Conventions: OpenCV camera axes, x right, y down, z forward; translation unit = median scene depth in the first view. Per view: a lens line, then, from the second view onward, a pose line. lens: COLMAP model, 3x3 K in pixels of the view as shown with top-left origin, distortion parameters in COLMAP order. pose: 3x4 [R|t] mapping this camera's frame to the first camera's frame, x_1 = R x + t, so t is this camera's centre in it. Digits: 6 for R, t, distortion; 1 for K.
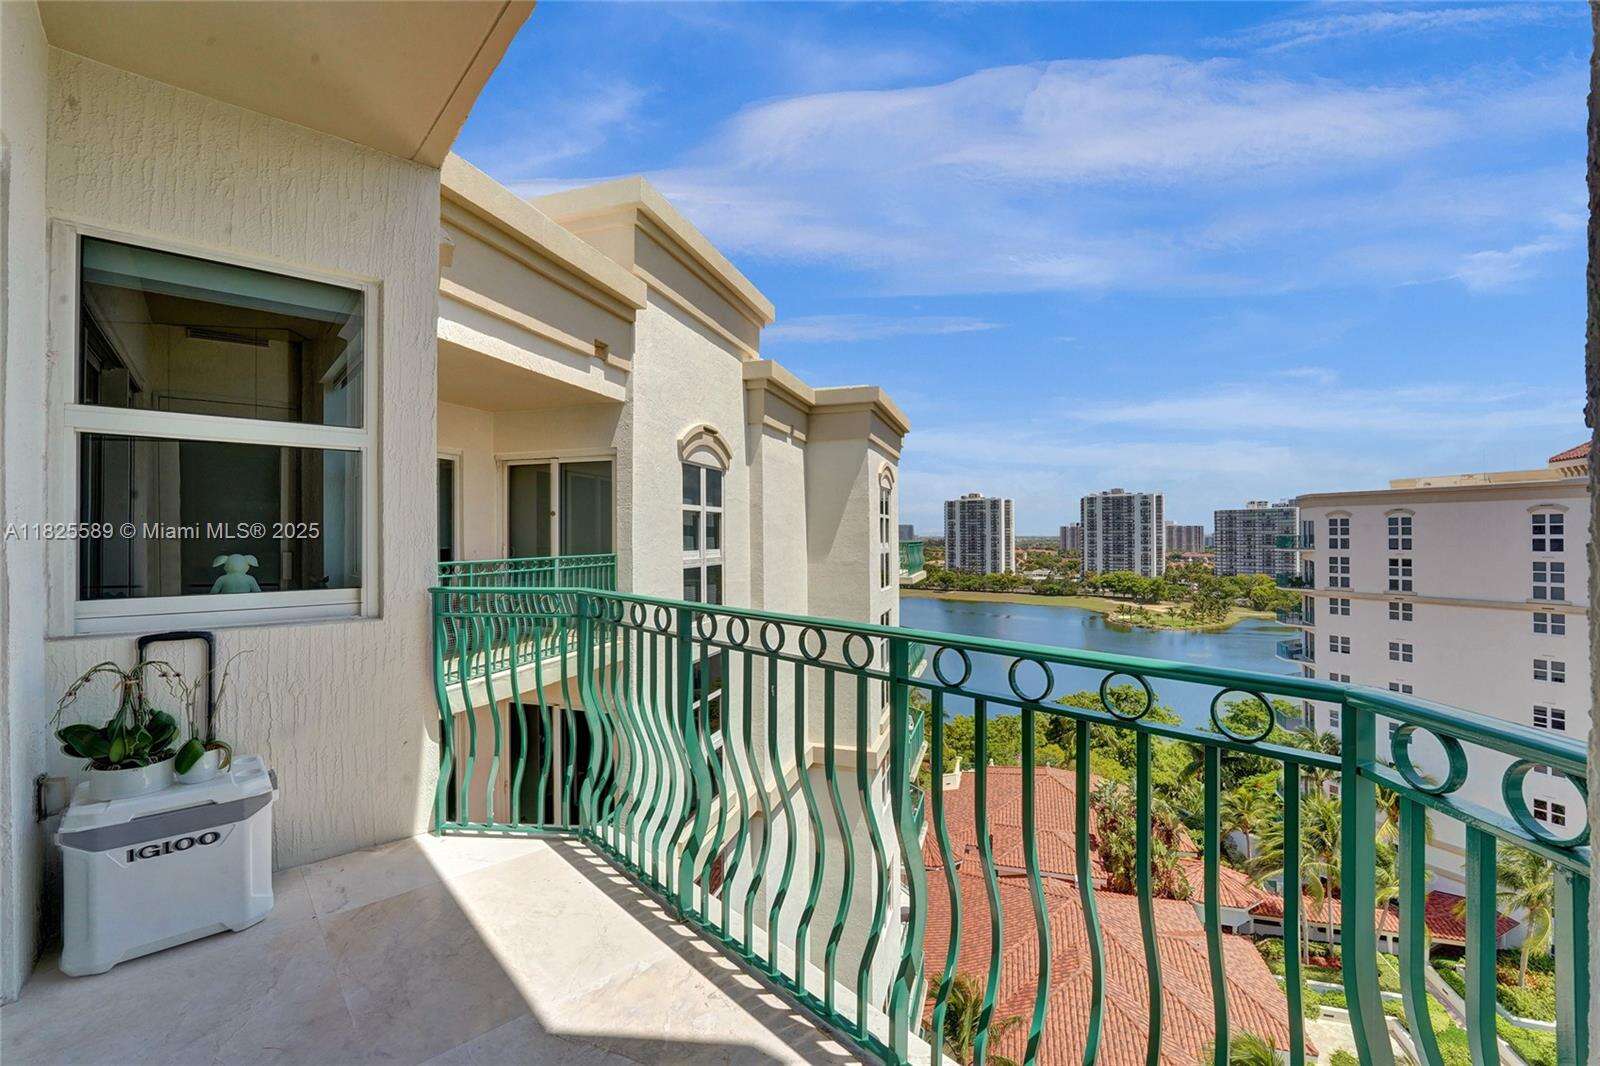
lens RADIAL K [[658.2, 0, 789.1], [0, 658.2, 528.9], [0, 0, 1]] dist [-0.032278, 0.005061]
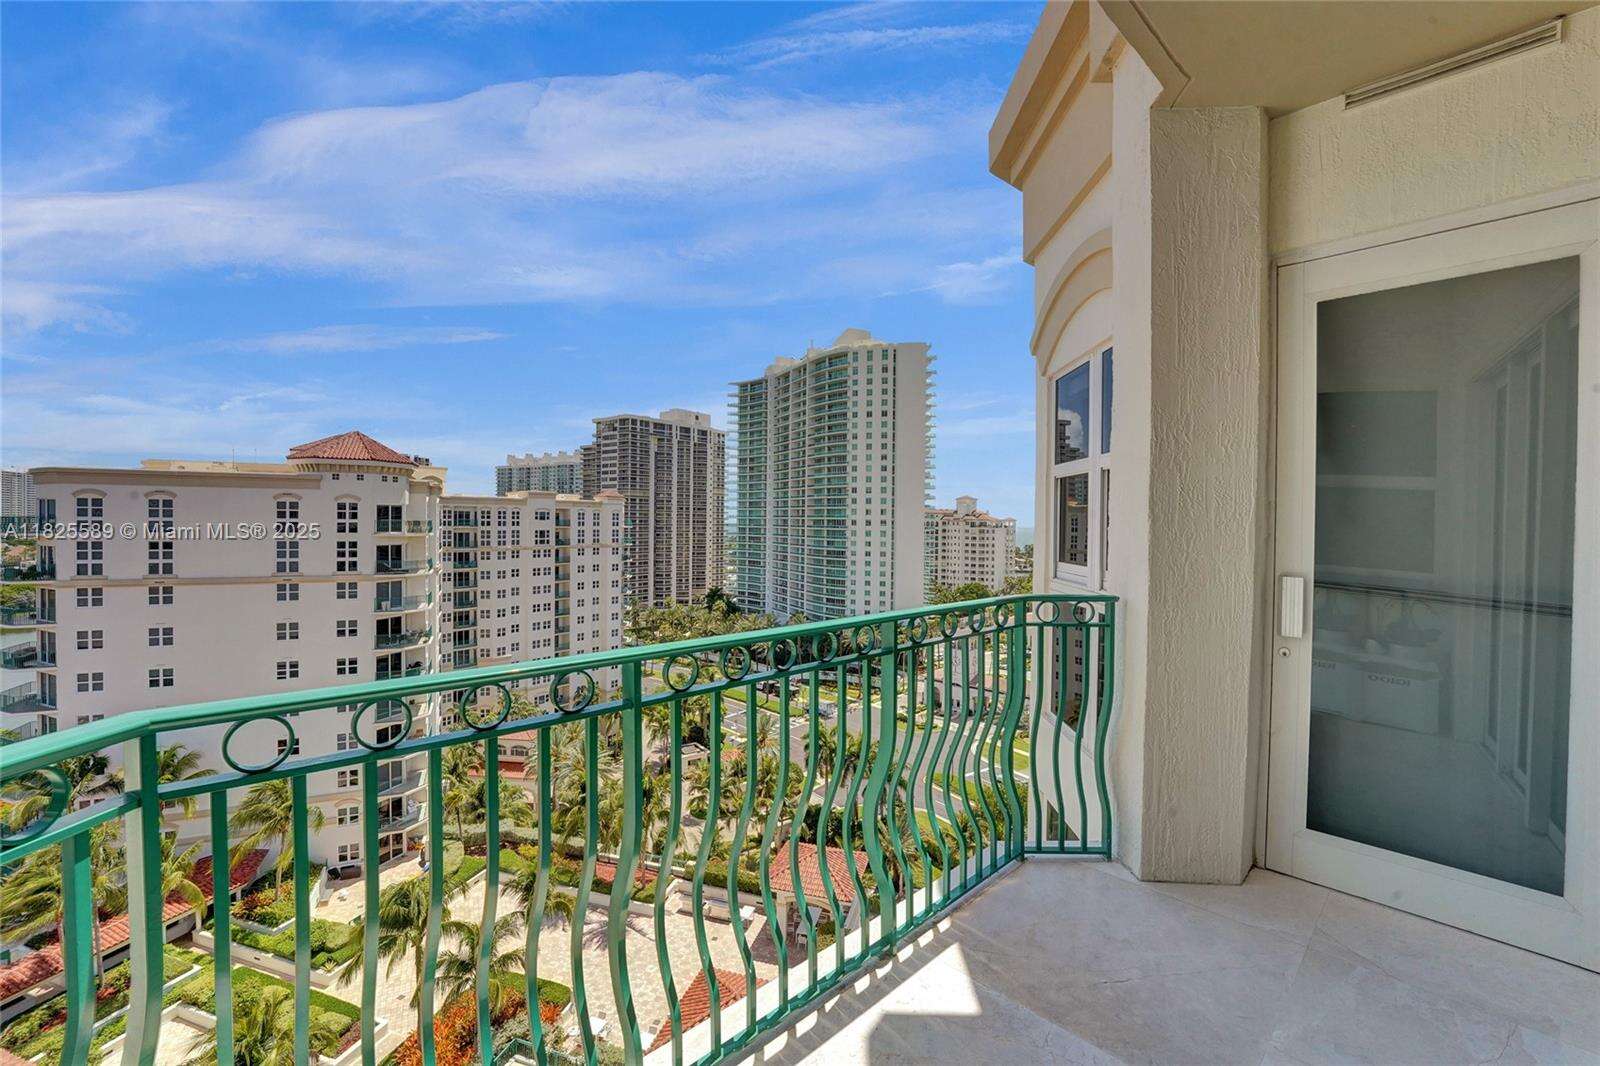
lens RADIAL K [[658.2, 0, 793.5], [0, 658.2, 526.6], [0, 0, 1]] dist [-0.032278, 0.005061]
pose [[-0.012821, -0.004200, 0.999909, -0.192475], [-0.020983, 0.999772, 0.003930, -0.004571], [-0.999698, -0.020930, -0.012907, 0.202513]]
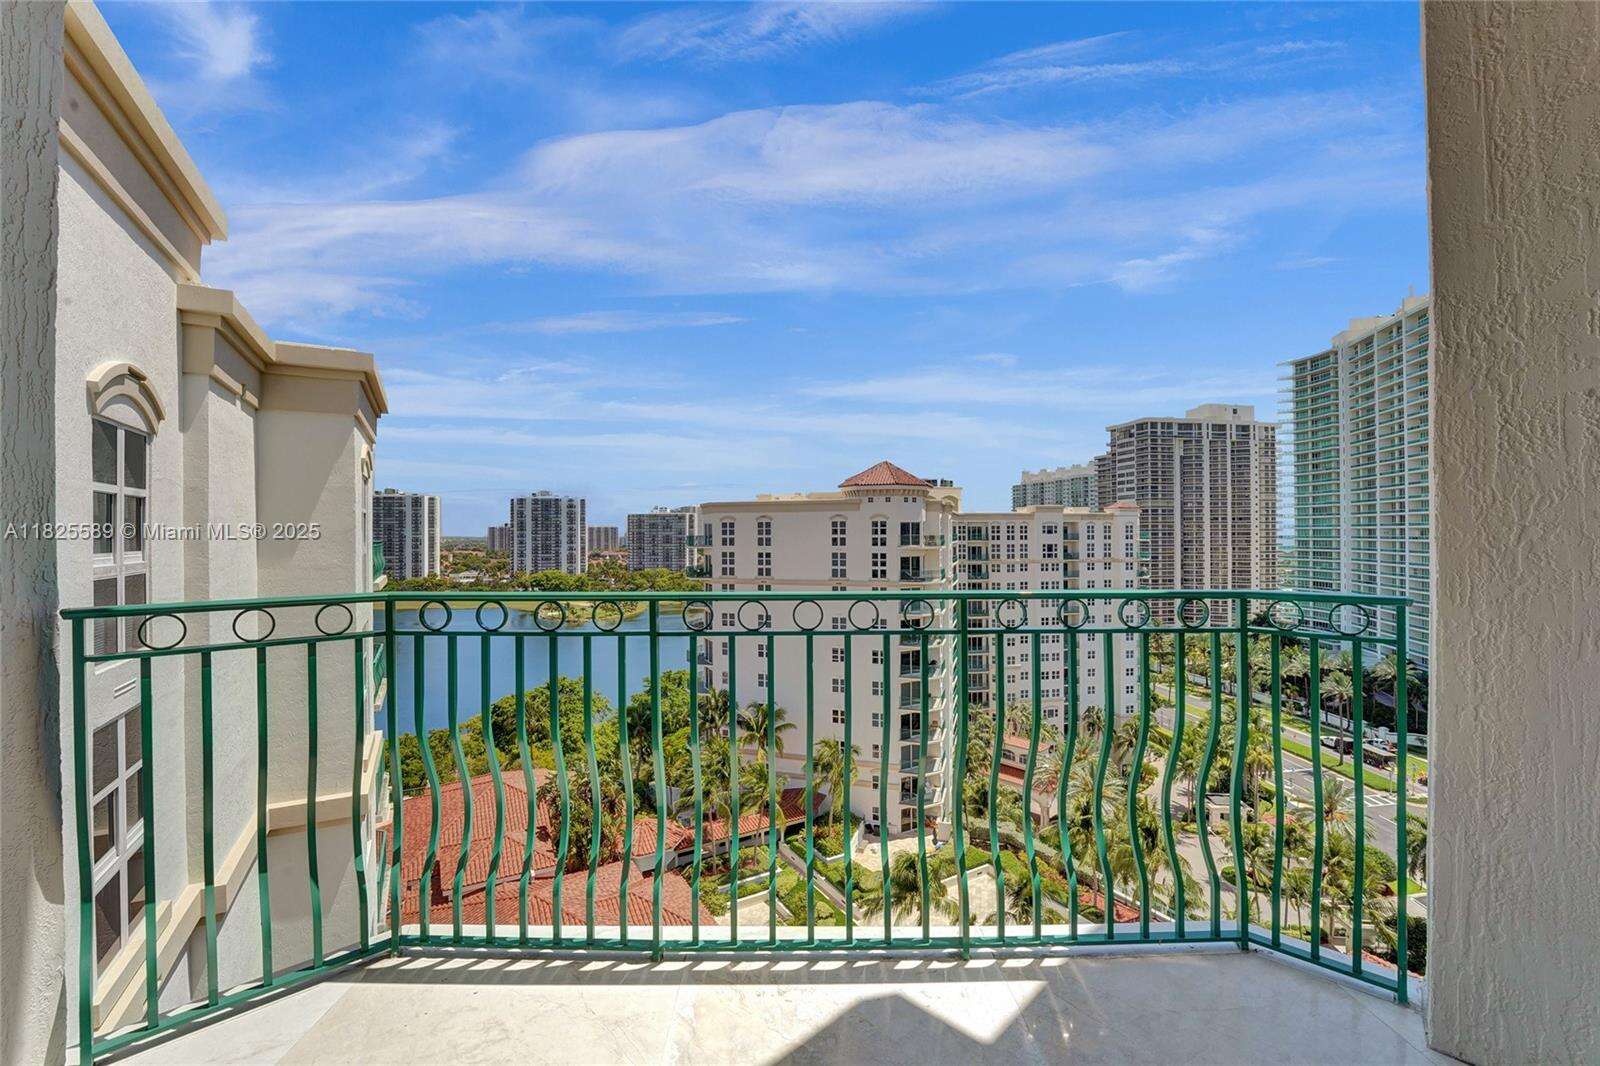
lens RADIAL K [[658.2, 0, 799.9], [0, 658.2, 531.4], [0, 0, 1]] dist [-0.032278, 0.005061]
pose [[0.667598, 0.004755, 0.744507, -0.161368], [-0.007082, 0.999975, -0.000036, 0.006190], [-0.744489, -0.005248, 0.667614, 0.065733]]
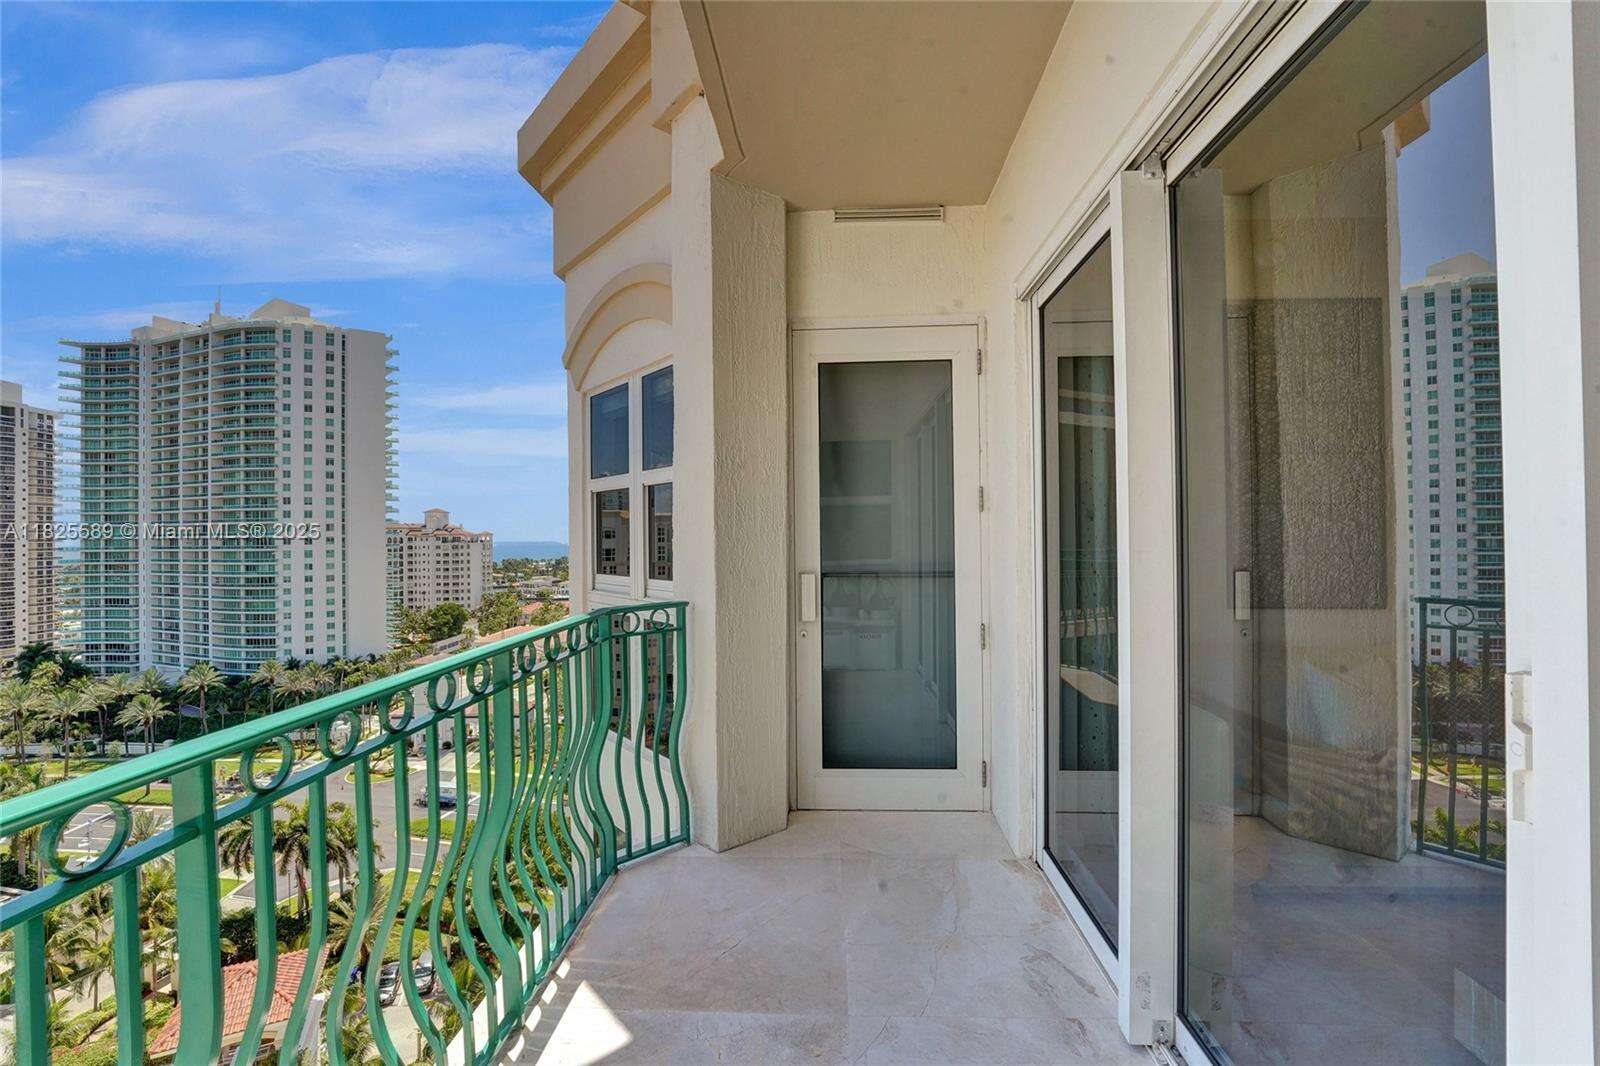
lens RADIAL K [[658.2, 0, 788.0], [0, 658.2, 528.2], [0, 0, 1]] dist [-0.032278, 0.005061]
pose [[-0.695168, 0.019206, 0.718591, -0.170765], [0.007485, 0.999782, -0.019480, -0.004638], [-0.718808, -0.008164, -0.695160, 0.240867]]
